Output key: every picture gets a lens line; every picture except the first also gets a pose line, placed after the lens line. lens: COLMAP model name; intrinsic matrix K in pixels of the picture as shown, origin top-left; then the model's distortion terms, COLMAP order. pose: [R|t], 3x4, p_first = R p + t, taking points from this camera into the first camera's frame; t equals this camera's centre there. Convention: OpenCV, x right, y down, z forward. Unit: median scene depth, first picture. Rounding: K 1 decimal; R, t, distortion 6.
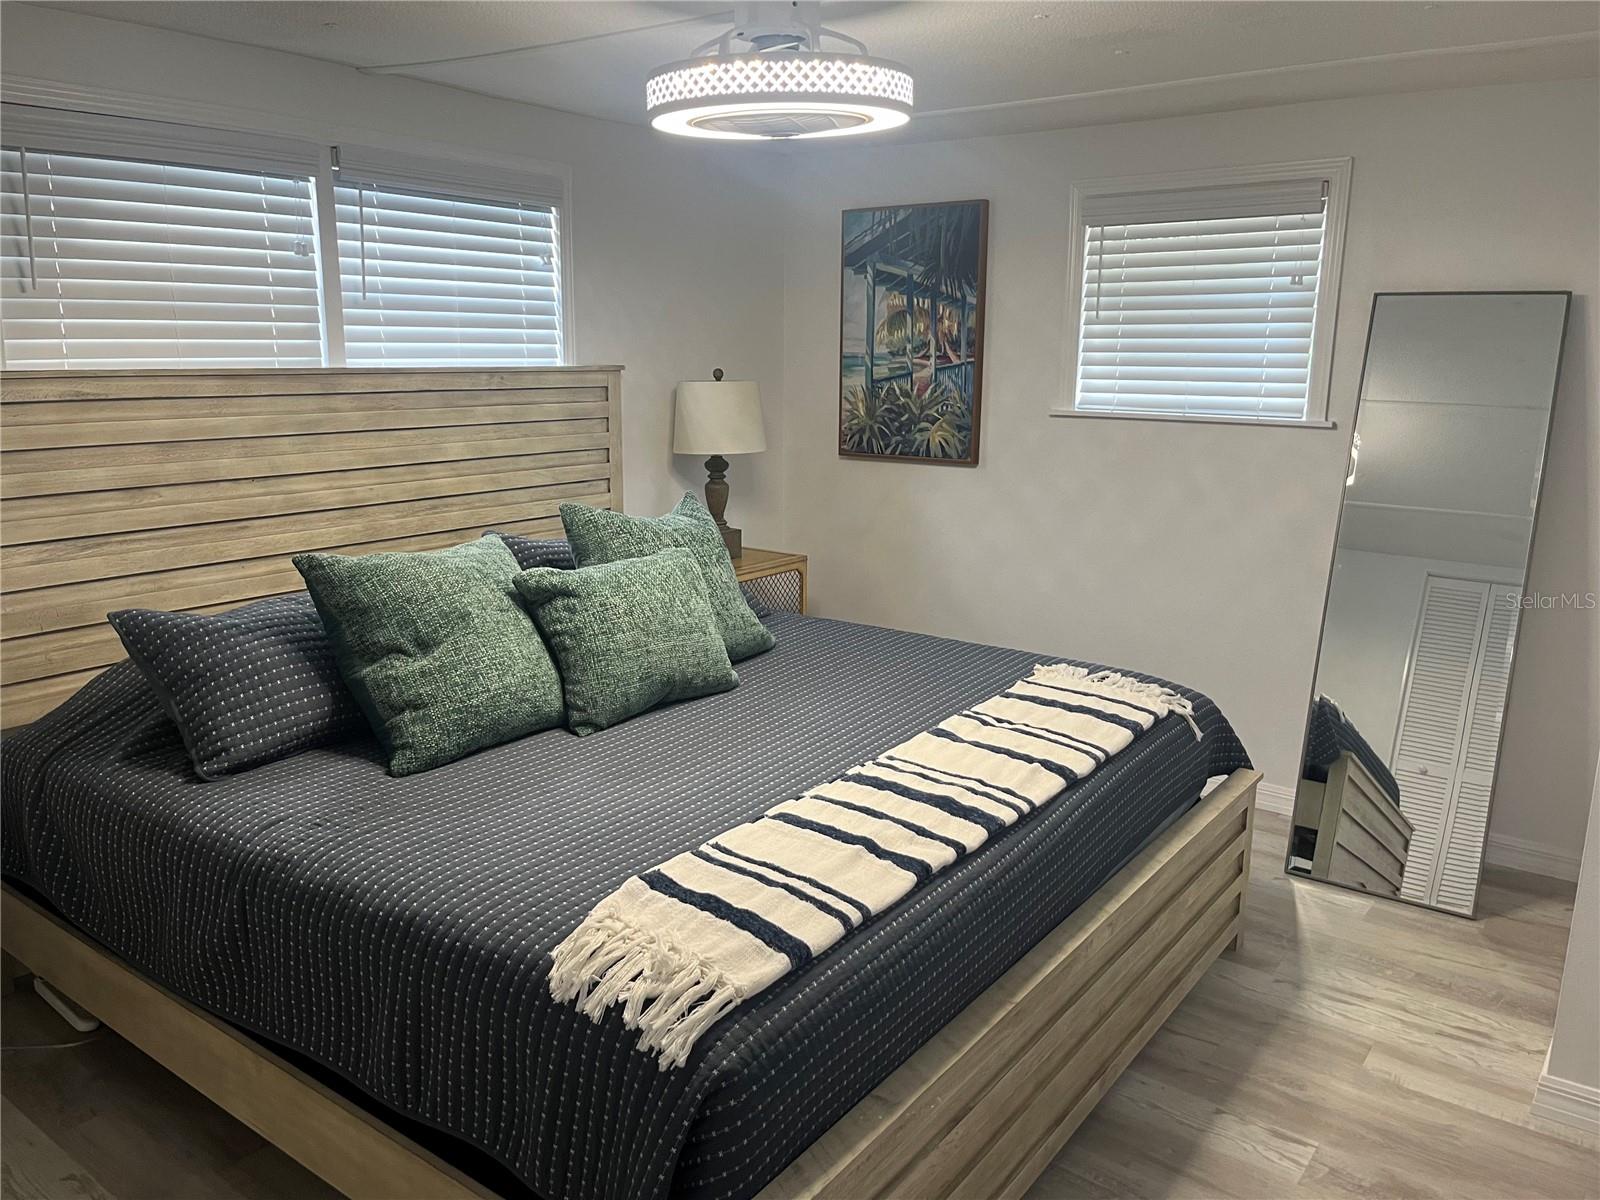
lens RADIAL K [[1207.6, 0, 810.1], [0, 1207.6, 612.3], [0, 0, 1]] dist [0.054716, -0.070639]
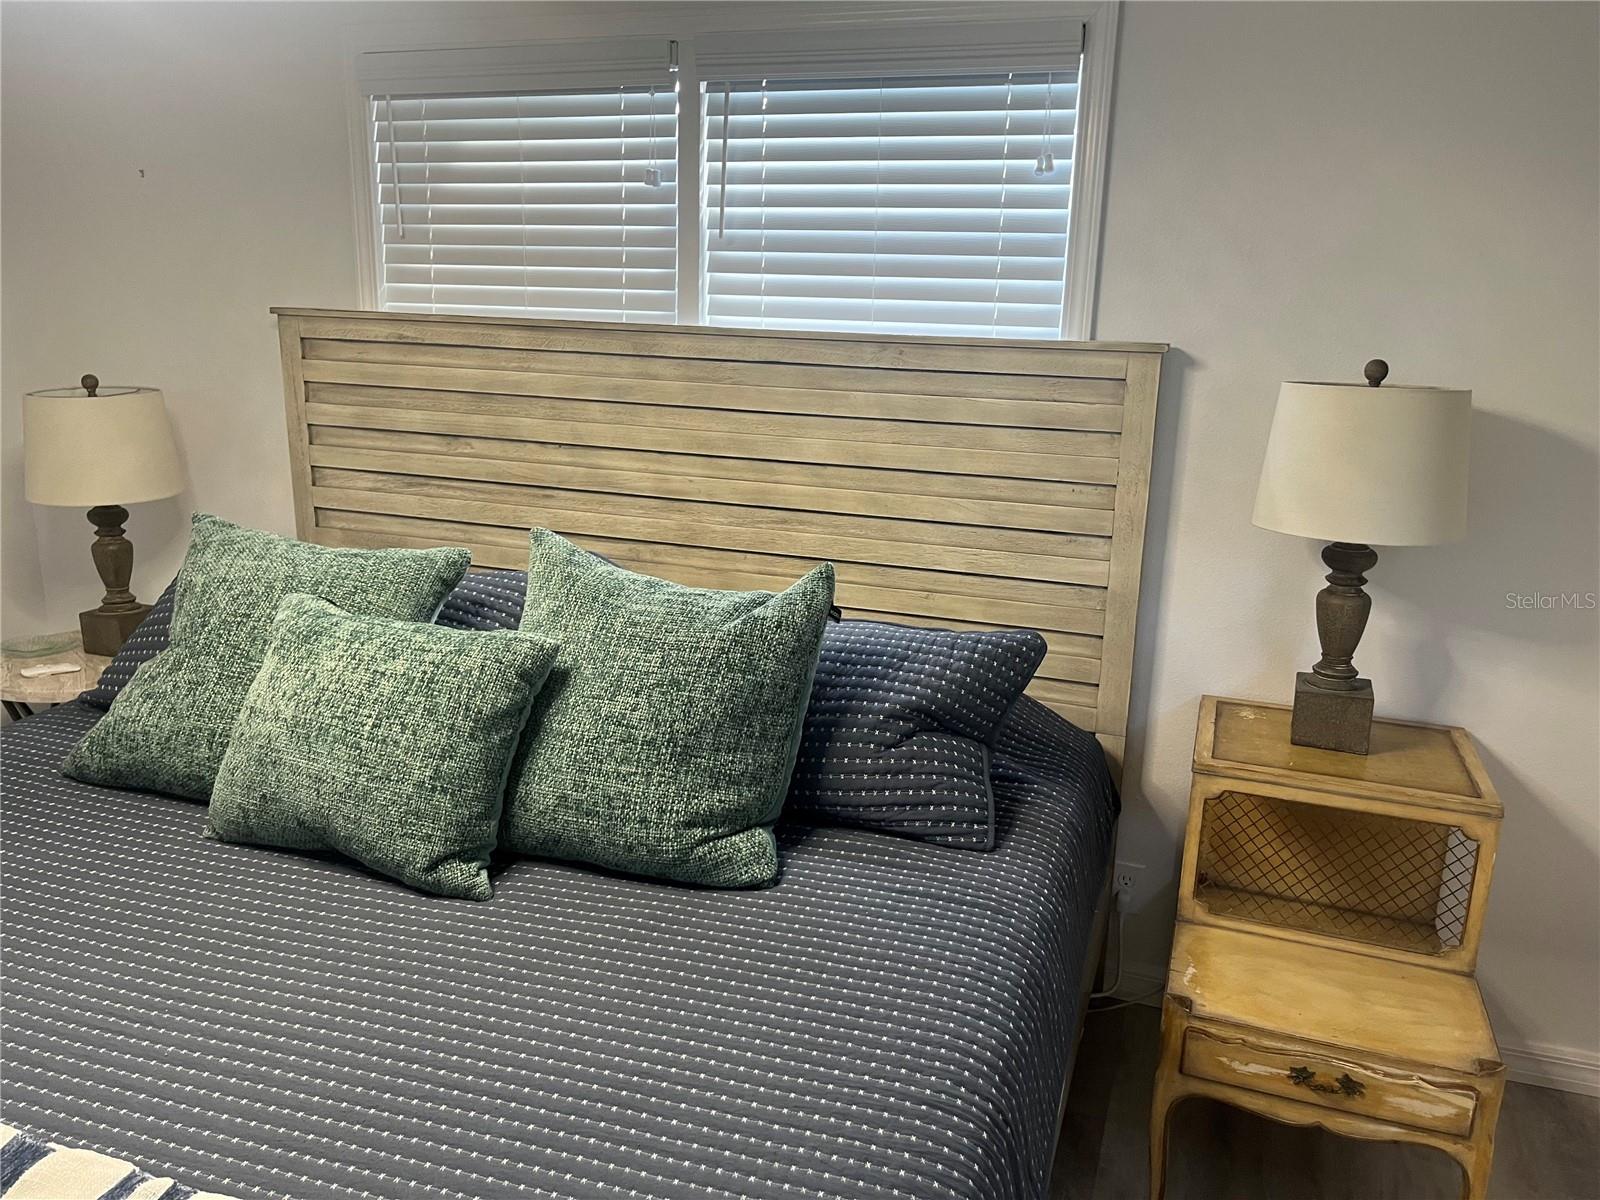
lens RADIAL K [[1207.6, 0, 810.1], [0, 1207.6, 612.3], [0, 0, 1]] dist [0.054716, -0.070639]
pose [[0.284600, 0.238823, -0.928422, 0.463798], [-0.234542, 0.956385, 0.174119, -0.196177], [0.929512, 0.168199, 0.328201, 0.929483]]
